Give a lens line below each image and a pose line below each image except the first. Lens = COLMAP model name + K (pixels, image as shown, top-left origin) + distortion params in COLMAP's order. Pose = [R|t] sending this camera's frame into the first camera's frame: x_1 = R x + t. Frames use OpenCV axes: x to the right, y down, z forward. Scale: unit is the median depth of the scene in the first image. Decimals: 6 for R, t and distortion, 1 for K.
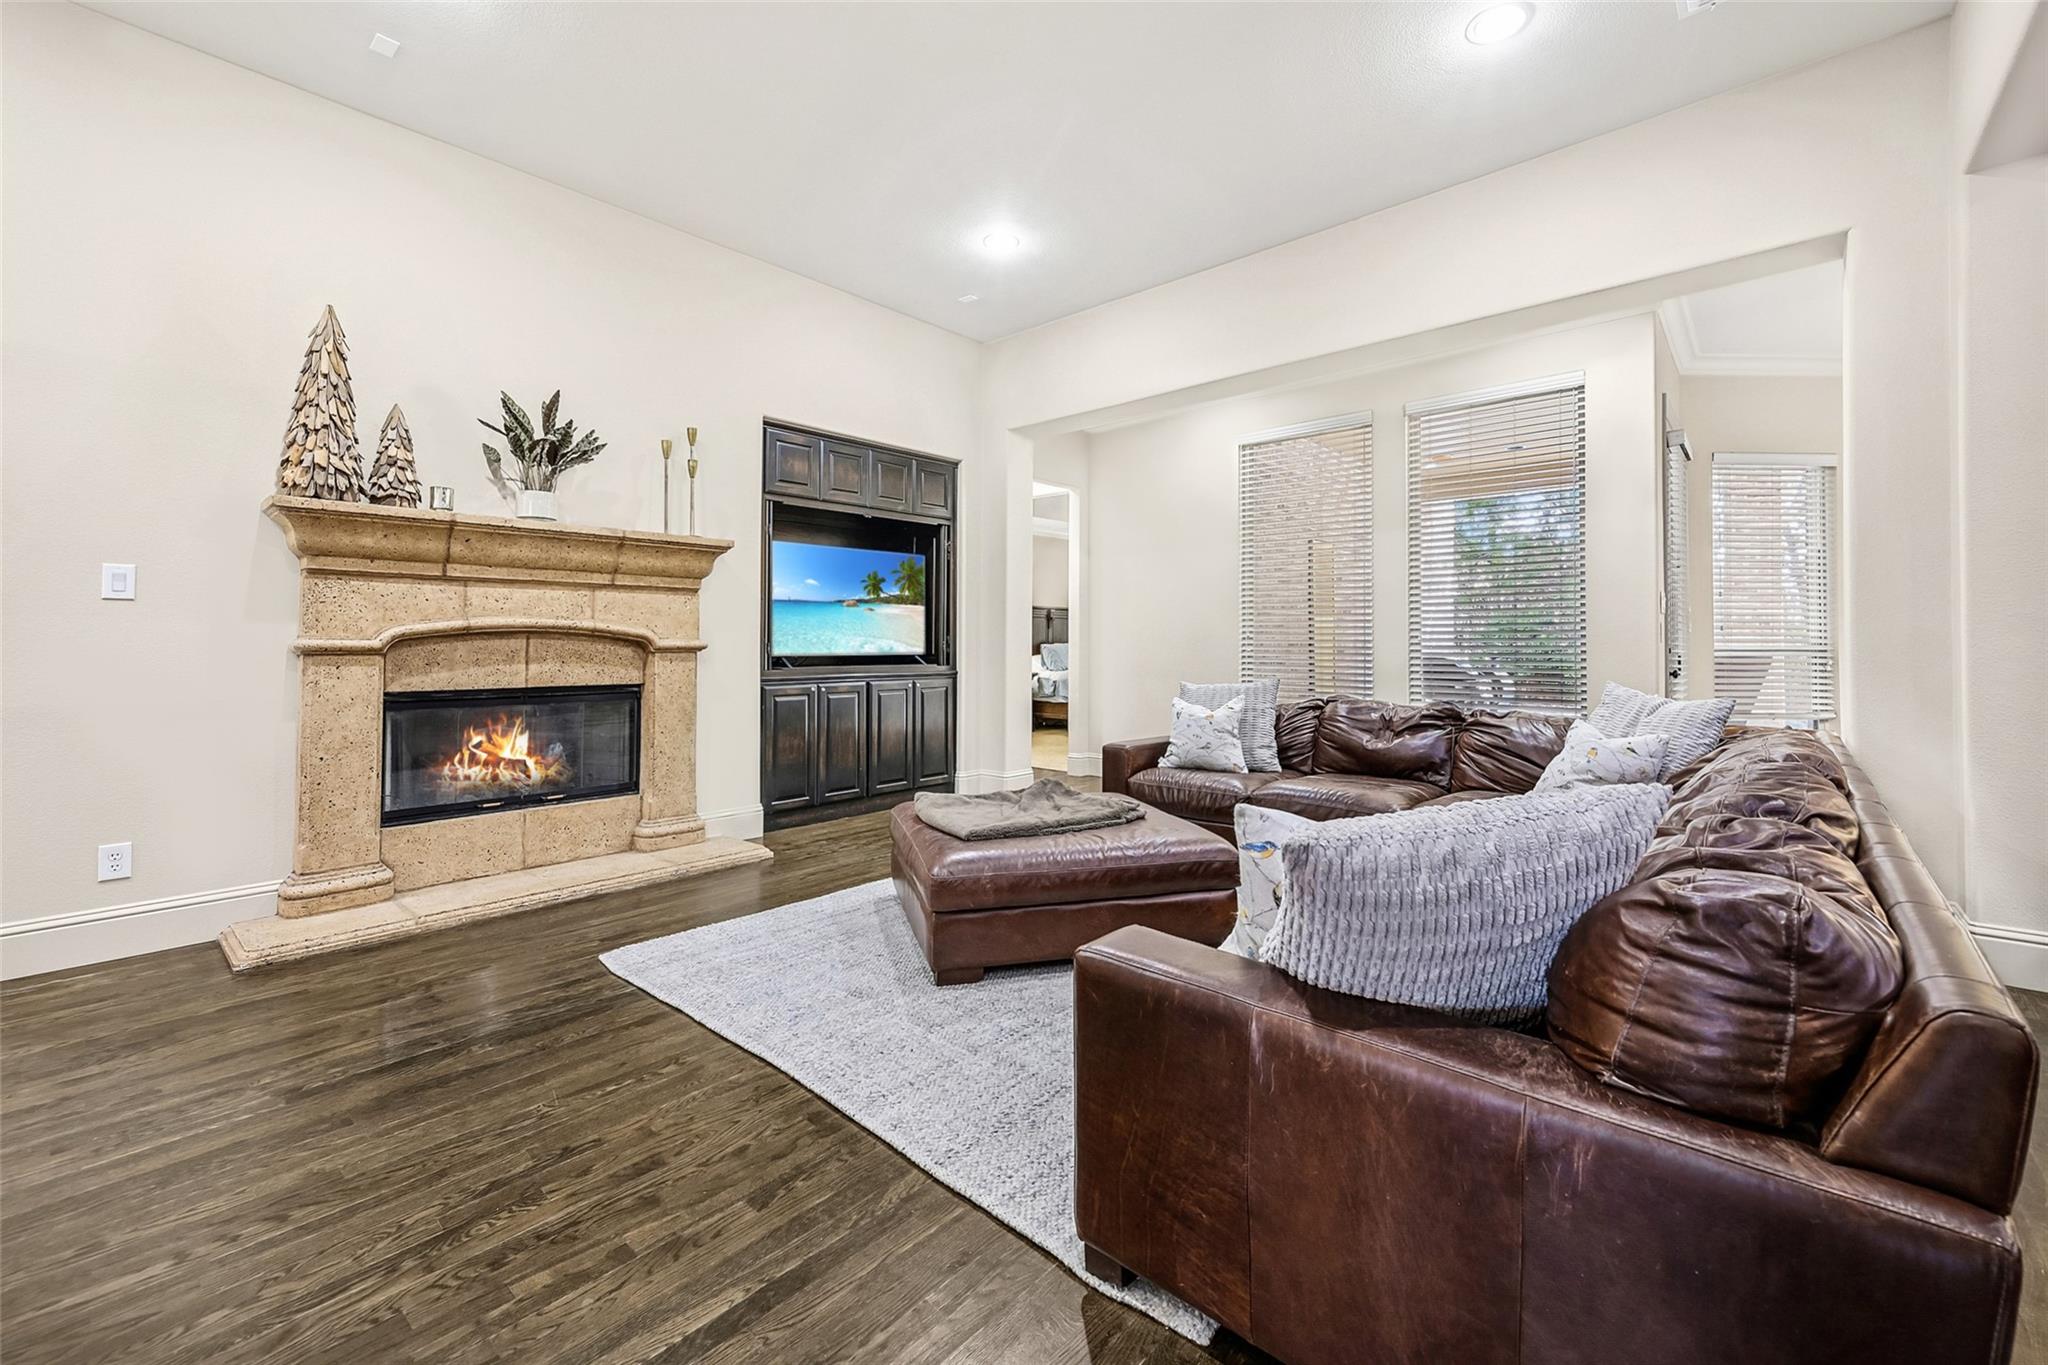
lens RADIAL K [[833.1, 0, 1004.6], [0, 833.1, 626.4], [0, 0, 1]] dist [0.002896, -0.000301]
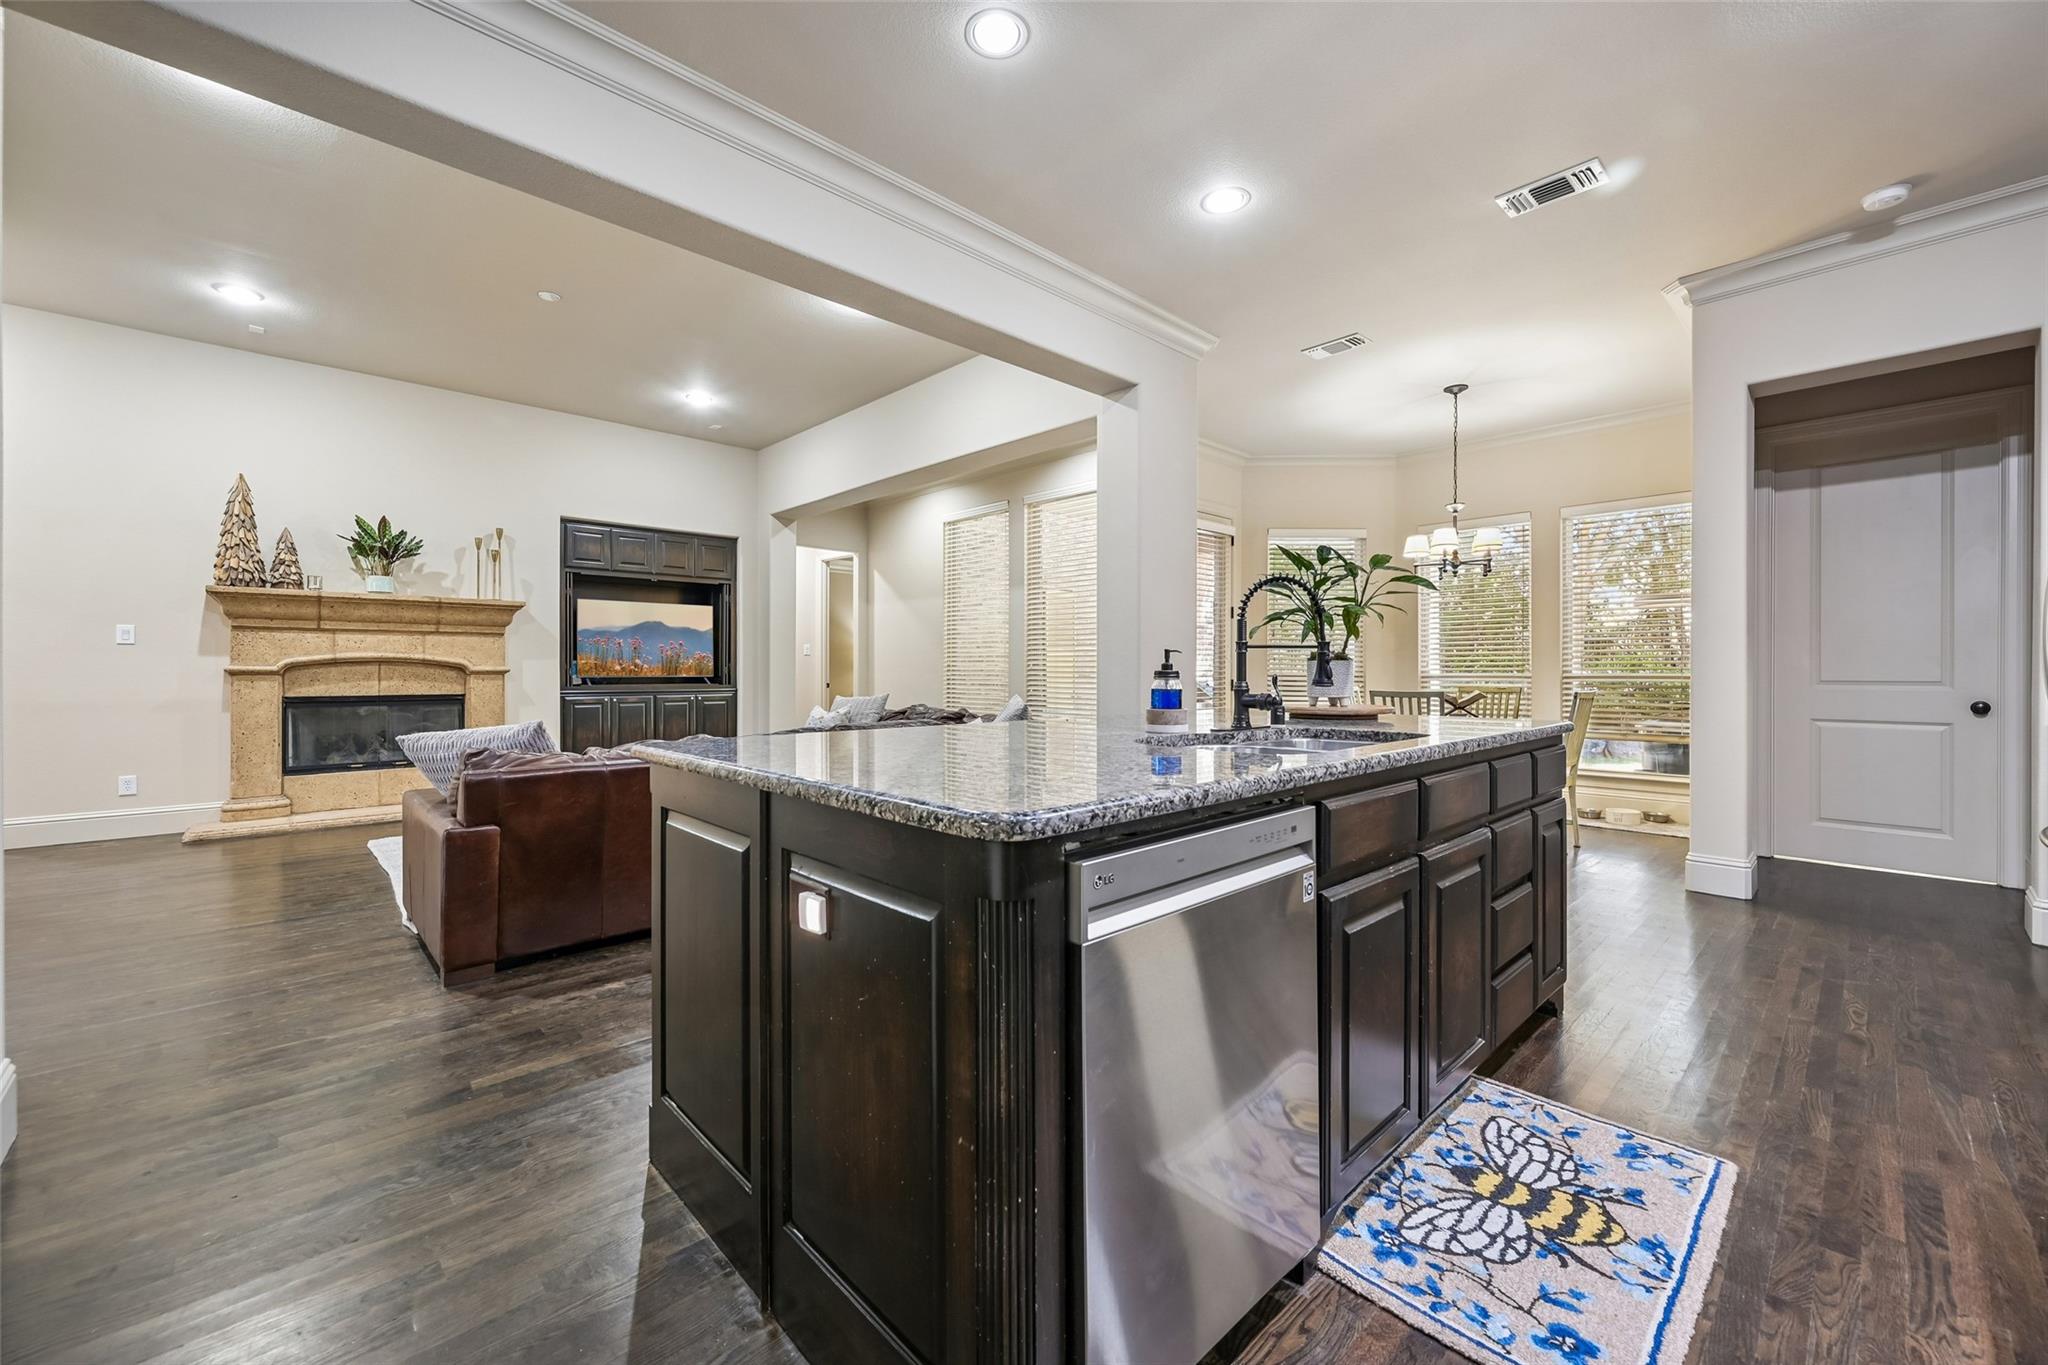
lens RADIAL K [[833.1, 0, 1041.2], [0, 833.1, 678.8], [0, 0, 1]] dist [0.002896, -0.000301]
pose [[0.998681, -0.006125, -0.050984, 0.843362], [0.007375, 0.999676, 0.024373, 0.010772], [0.050818, -0.024717, 0.998402, -0.592725]]
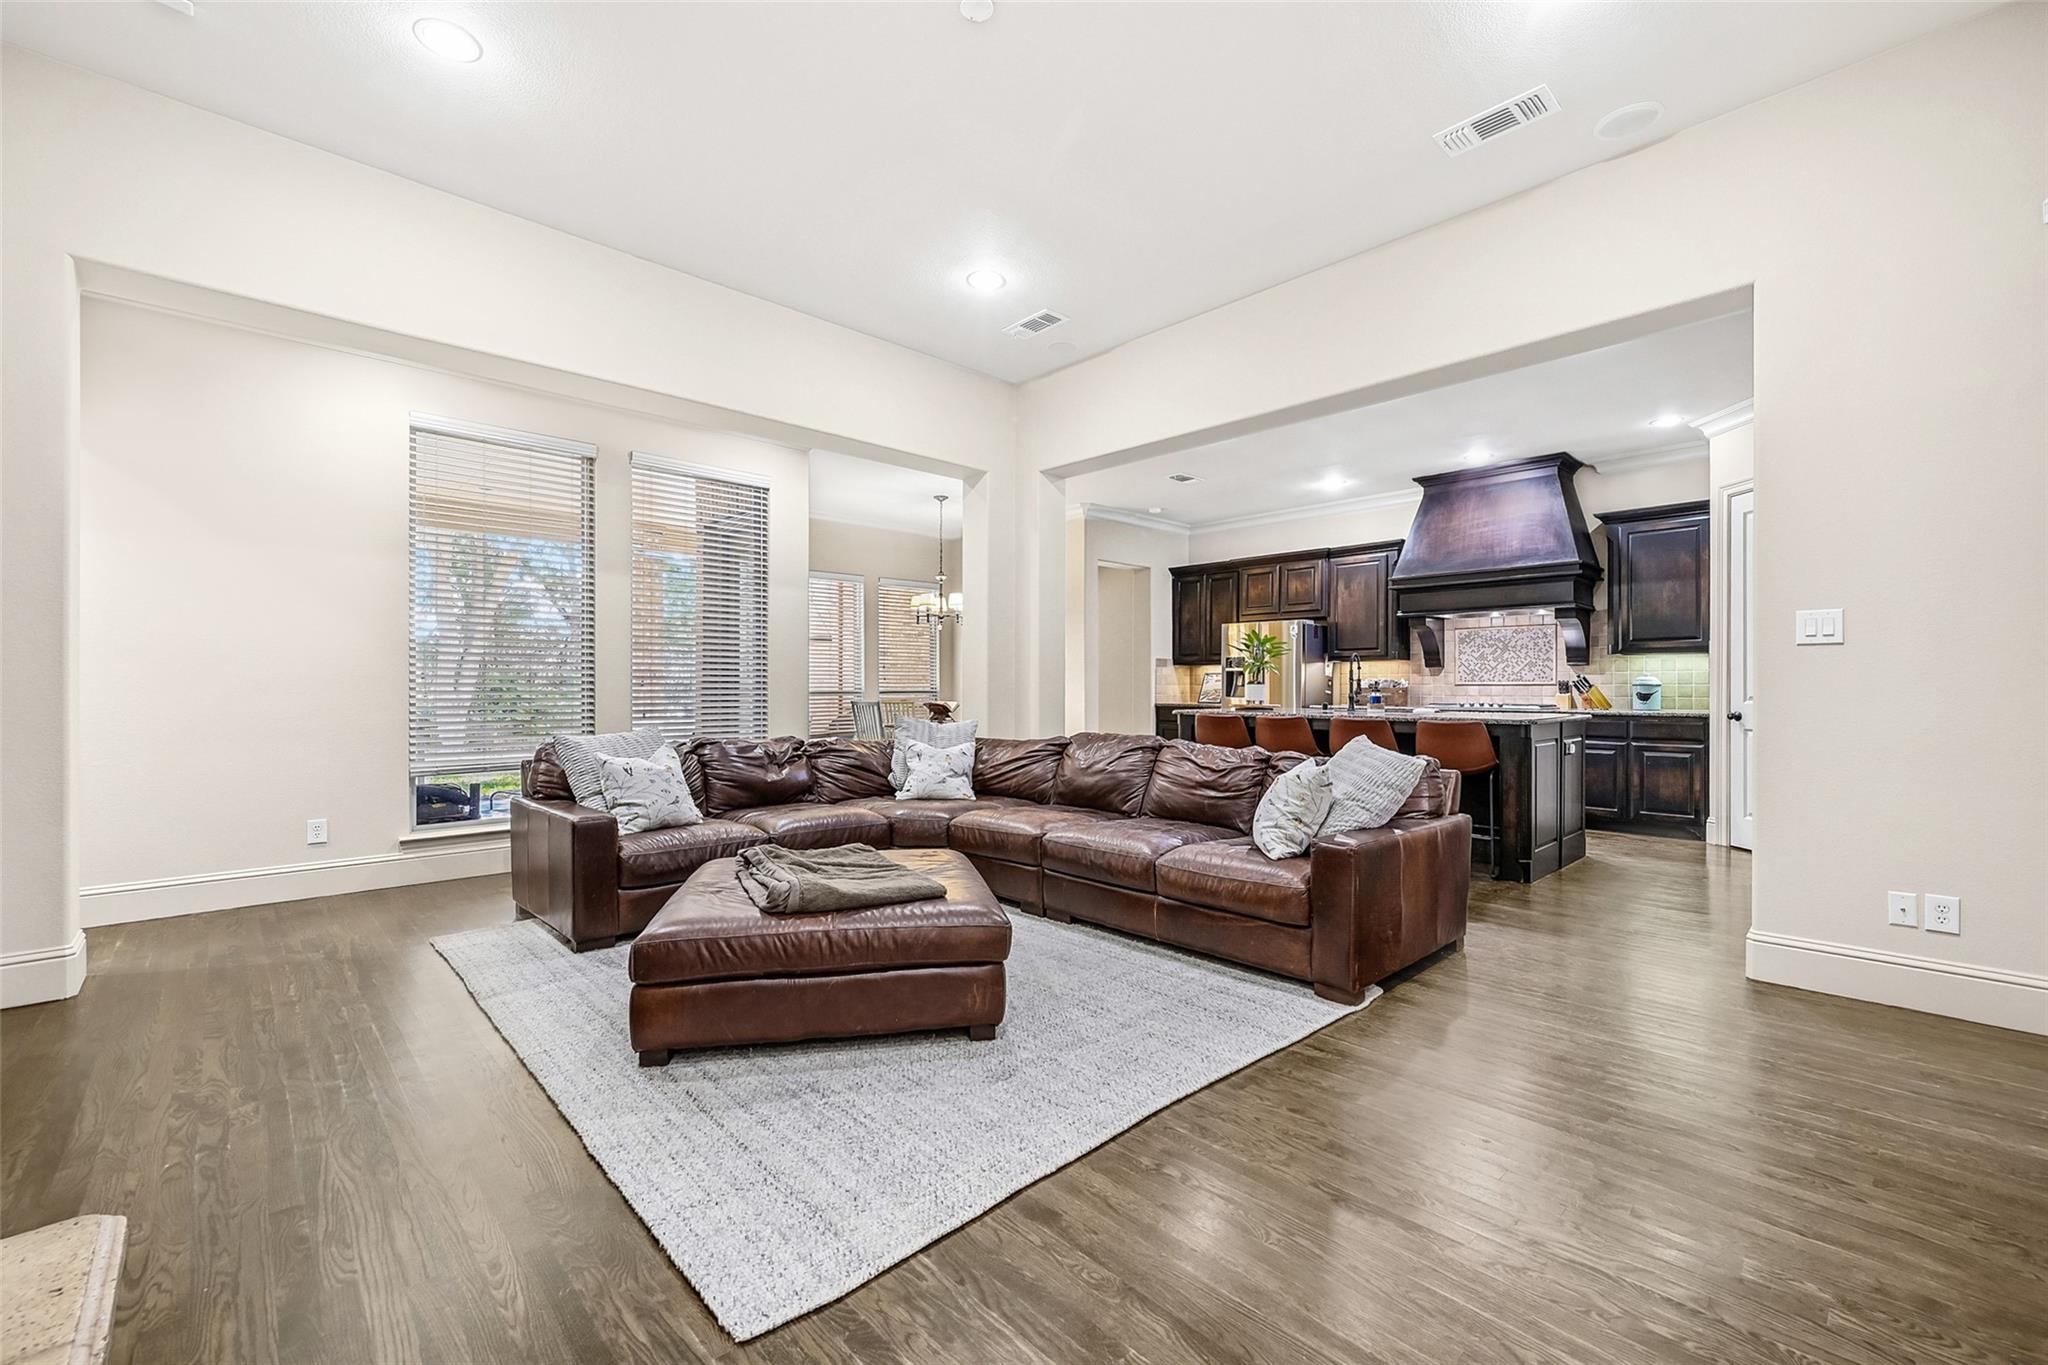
lens RADIAL K [[833.1, 0, 1035.0], [0, 833.1, 693.4], [0, 0, 1]] dist [0.002896, -0.000301]
pose [[0.072660, -0.006070, 0.997338, -1.115329], [-0.023868, 0.999685, 0.007823, 0.015567], [-0.997071, -0.024373, 0.072493, 0.940569]]
